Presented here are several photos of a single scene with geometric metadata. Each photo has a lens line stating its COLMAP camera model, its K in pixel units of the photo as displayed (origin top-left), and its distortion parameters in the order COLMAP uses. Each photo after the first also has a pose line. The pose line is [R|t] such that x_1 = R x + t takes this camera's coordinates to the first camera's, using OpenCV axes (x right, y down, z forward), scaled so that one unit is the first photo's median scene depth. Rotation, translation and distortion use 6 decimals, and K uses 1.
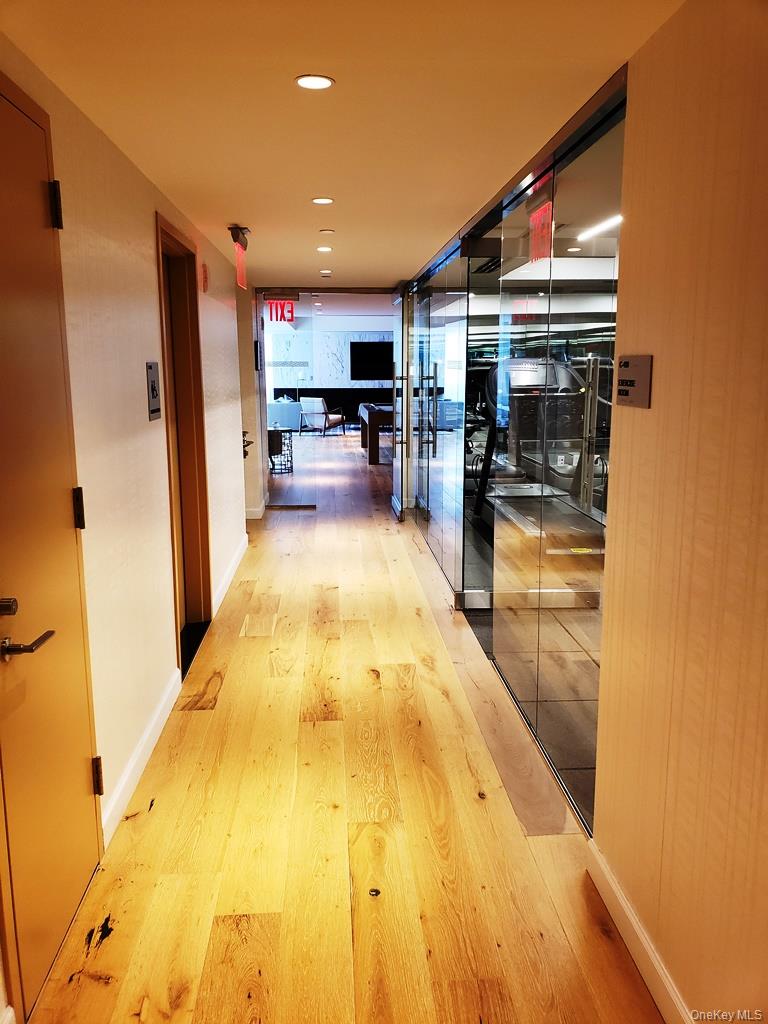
lens RADIAL K [[804.4, 0, 384.0], [0, 804.4, 512.3], [0, 0, 1]] dist [-0.009772, -0.001745]
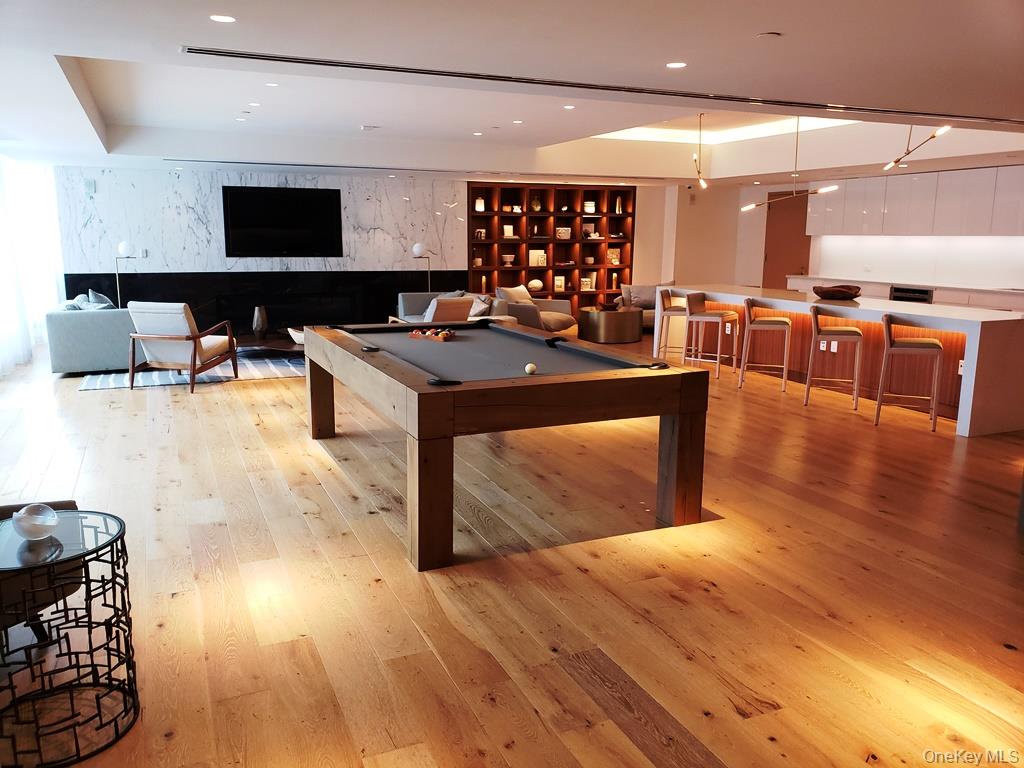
lens RADIAL K [[804.4, 0, 511.7], [0, 804.4, 383.3], [0, 0, 1]] dist [-0.009772, -0.001745]
pose [[0.940641, -0.056695, 0.334634, -0.052387], [0.057709, 0.998309, 0.006922, -0.082664], [-0.334461, 0.012800, 0.942323, 0.487529]]
